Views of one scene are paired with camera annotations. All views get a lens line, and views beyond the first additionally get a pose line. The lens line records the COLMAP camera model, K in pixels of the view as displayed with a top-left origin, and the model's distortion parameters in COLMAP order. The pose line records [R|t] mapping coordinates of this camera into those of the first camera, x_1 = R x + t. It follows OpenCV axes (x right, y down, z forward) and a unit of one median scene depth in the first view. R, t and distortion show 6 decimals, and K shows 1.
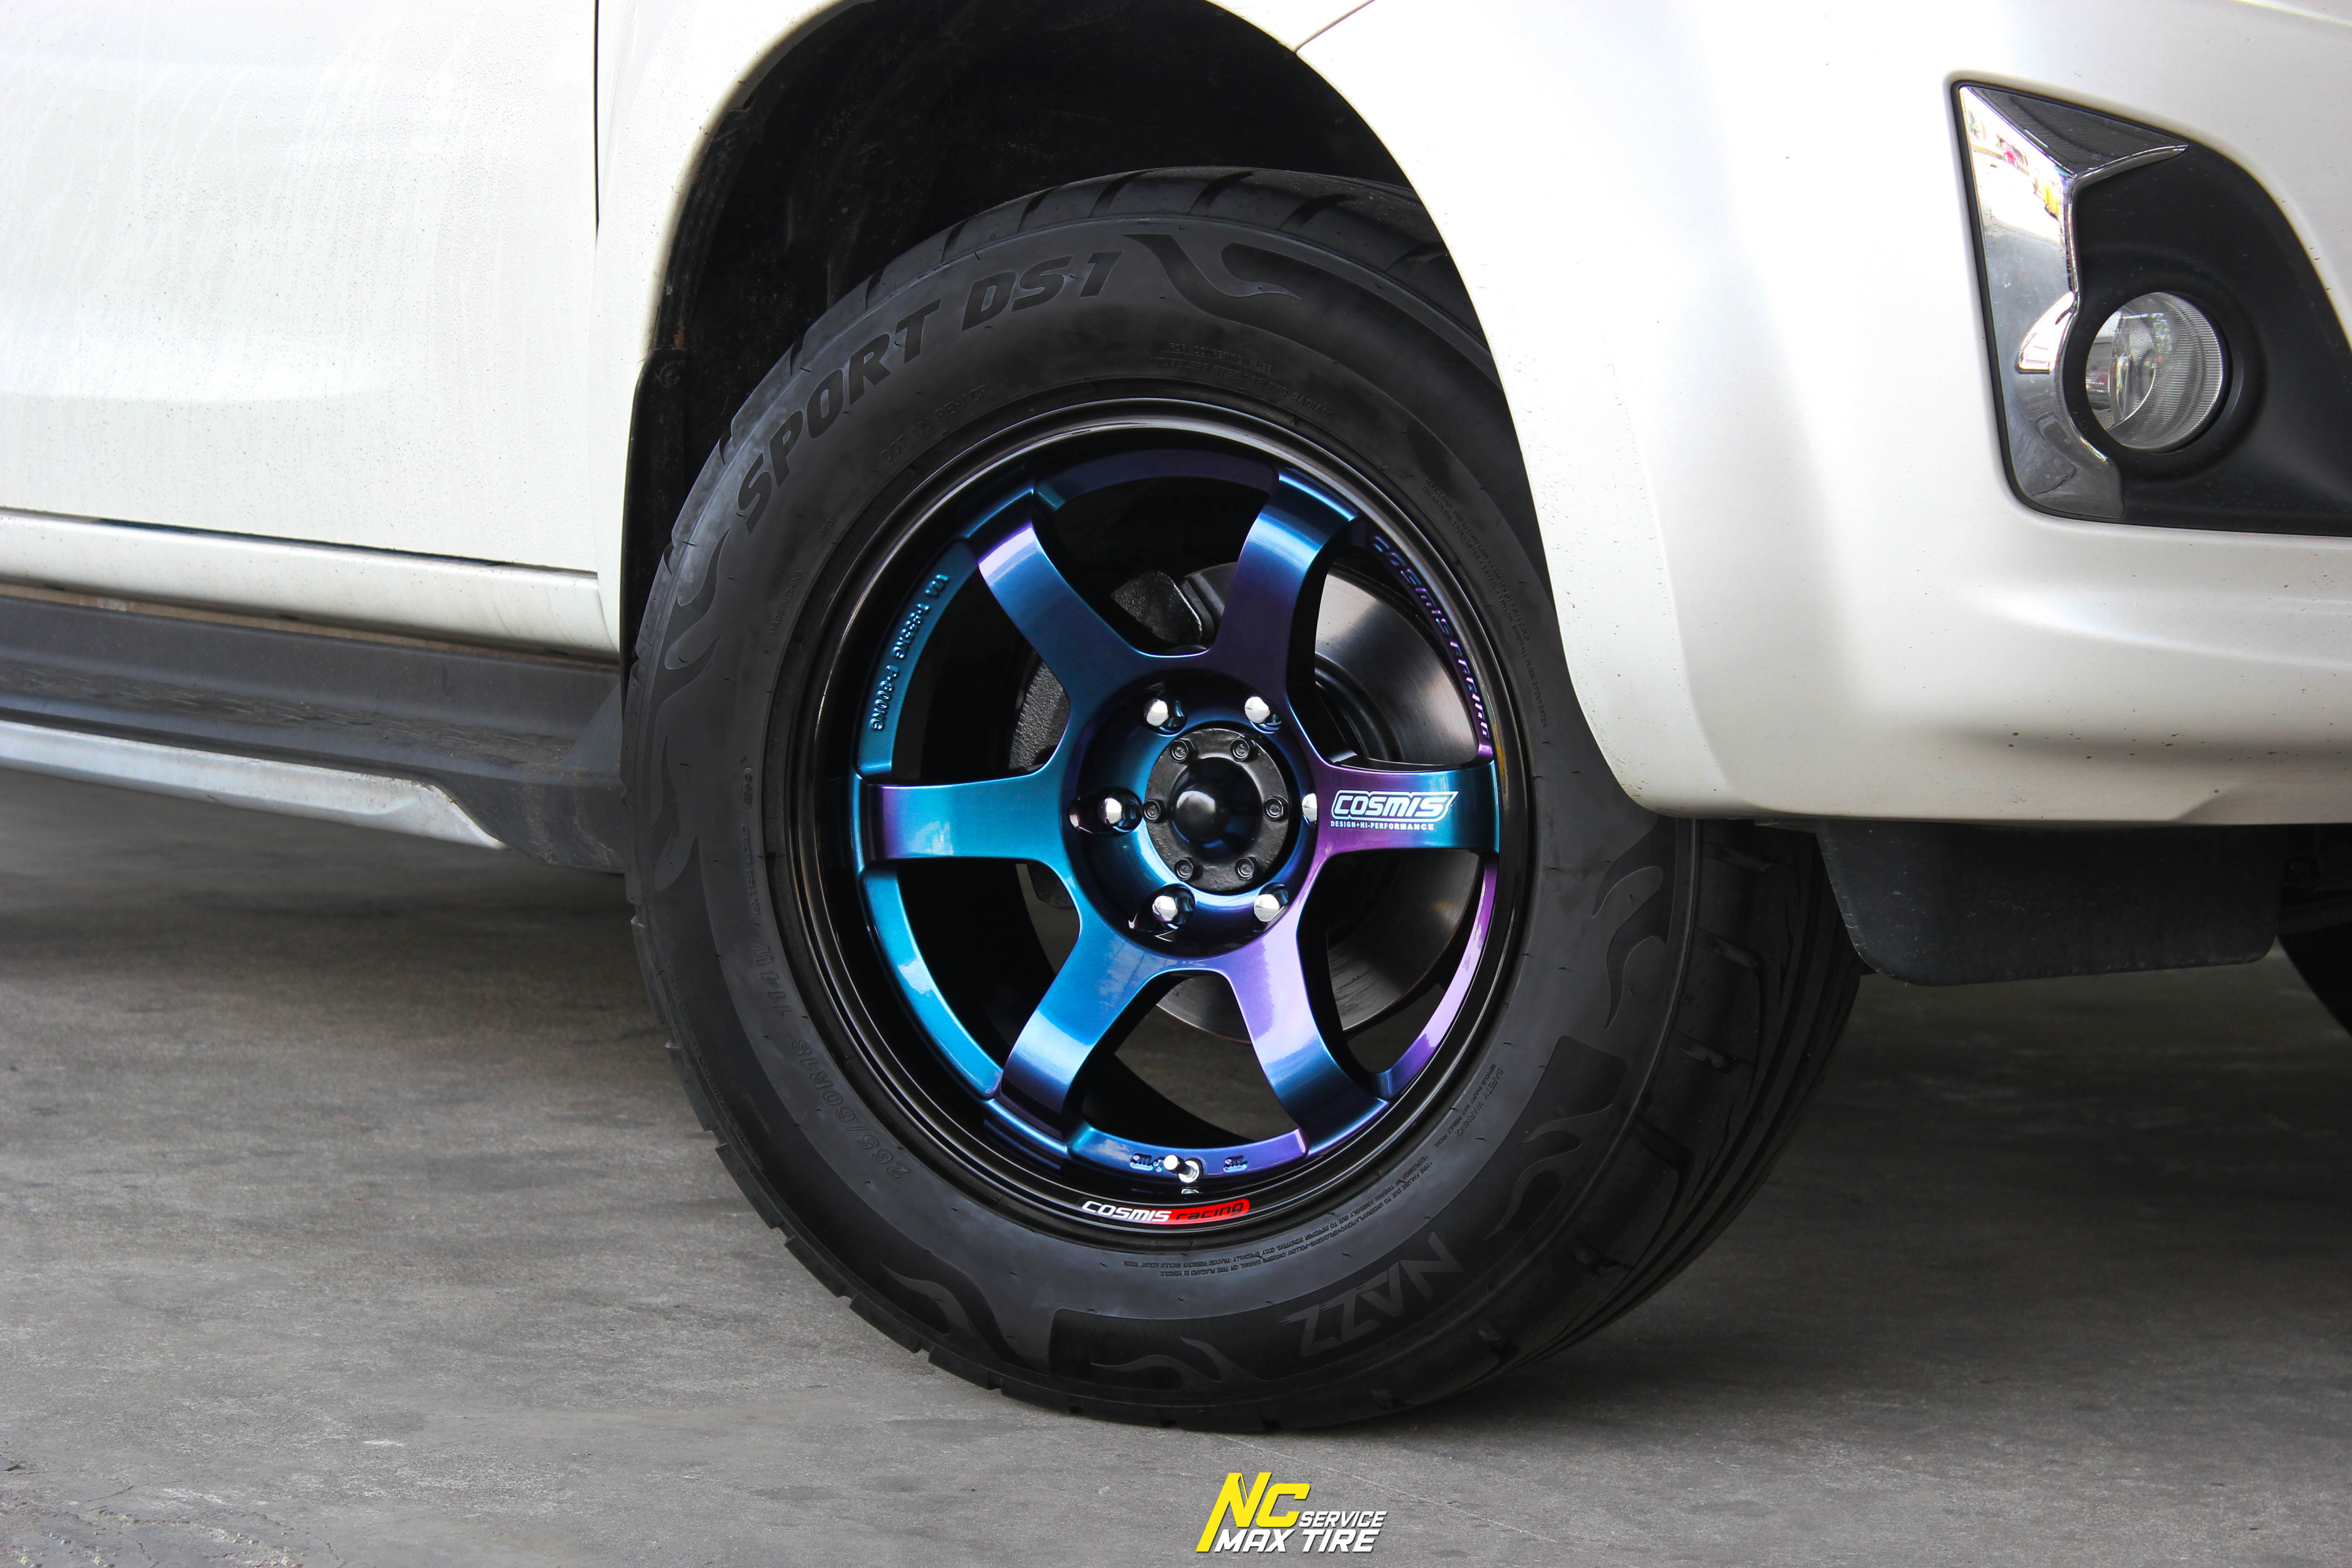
lens RADIAL K [[5669.7, 0, 1176.4], [0, 5669.7, 826.0], [0, 0, 1]] dist [0.082851, 0.000000]
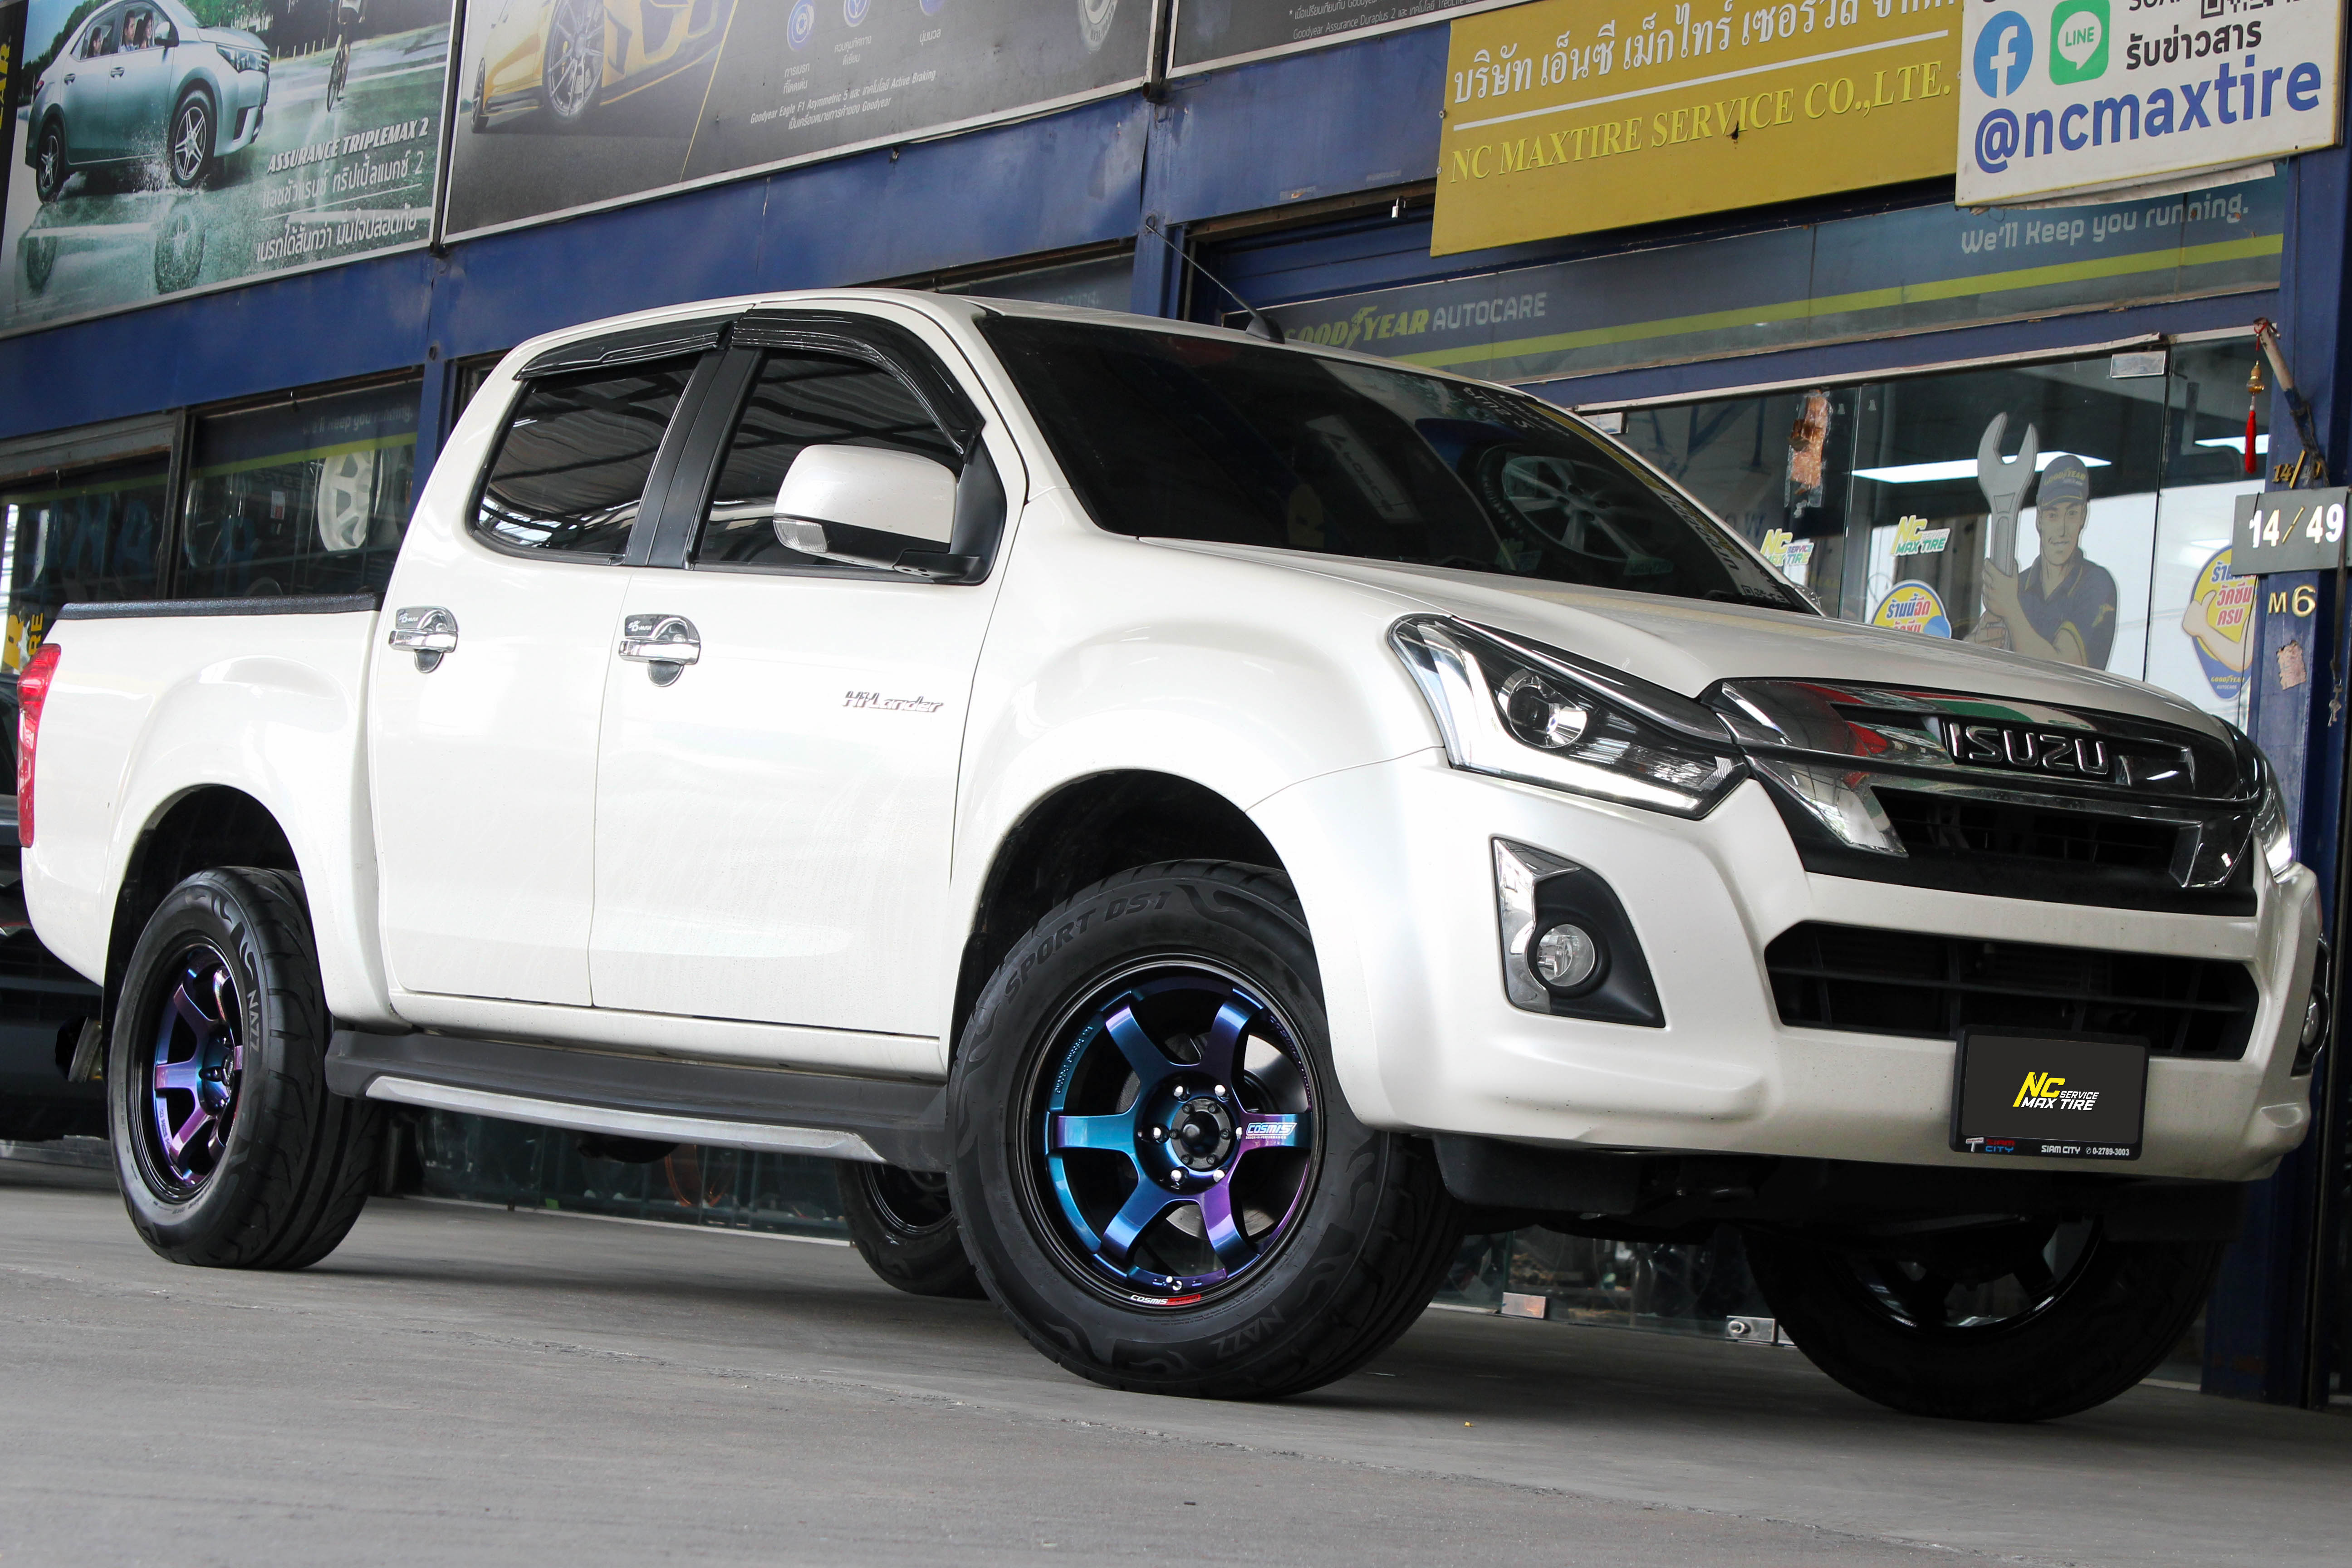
lens RADIAL K [[5466.0, 0, 1197.4], [0, 5466.0, 719.8], [0, 0, 1]] dist [0.044205, 0.000000]
pose [[0.997102, 0.058174, -0.049018, 0.106831], [-0.065313, 0.985028, -0.159542, 0.189482], [0.039003, 0.162281, 0.985973, -1.250208]]
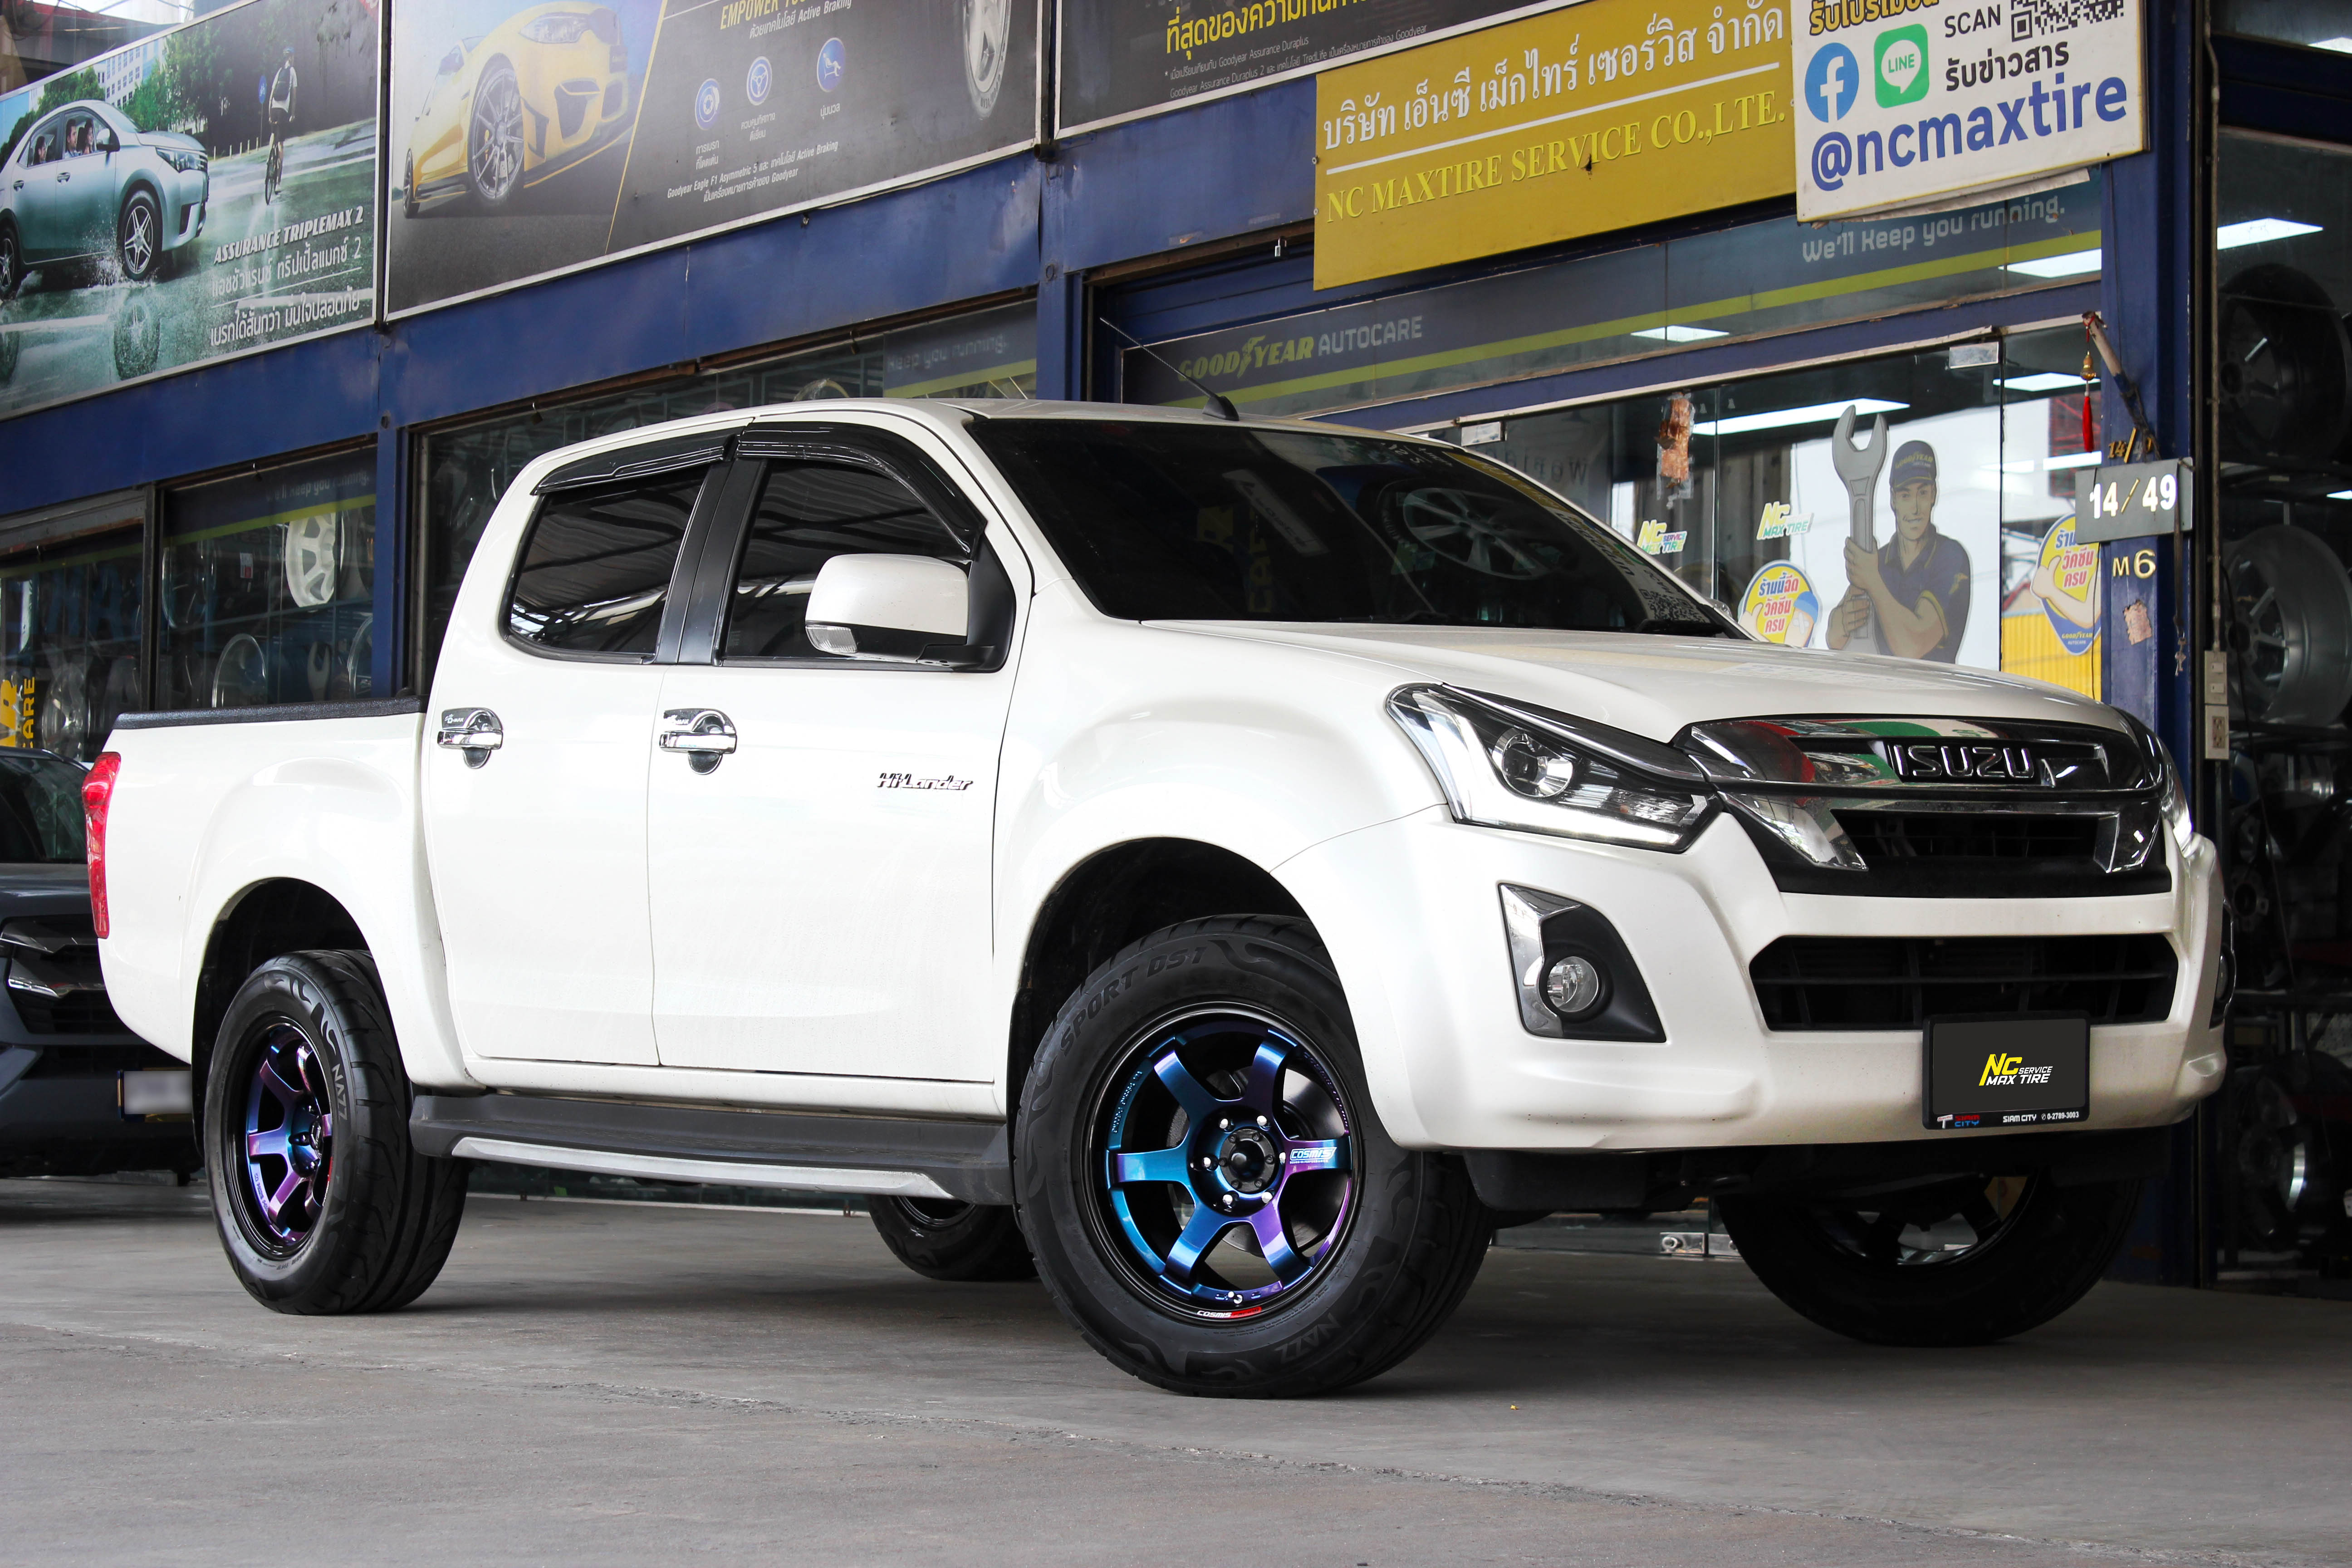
lens RADIAL K [[4996.2, 0, 1177.8], [0, 4996.2, 763.8], [0, 0, 1]] dist [0.049609, 0.000000]
pose [[0.999710, -0.015839, -0.018149, 0.019956], [0.013266, 0.990886, -0.134048, 0.124216], [0.020106, 0.133768, 0.990809, -1.296434]]
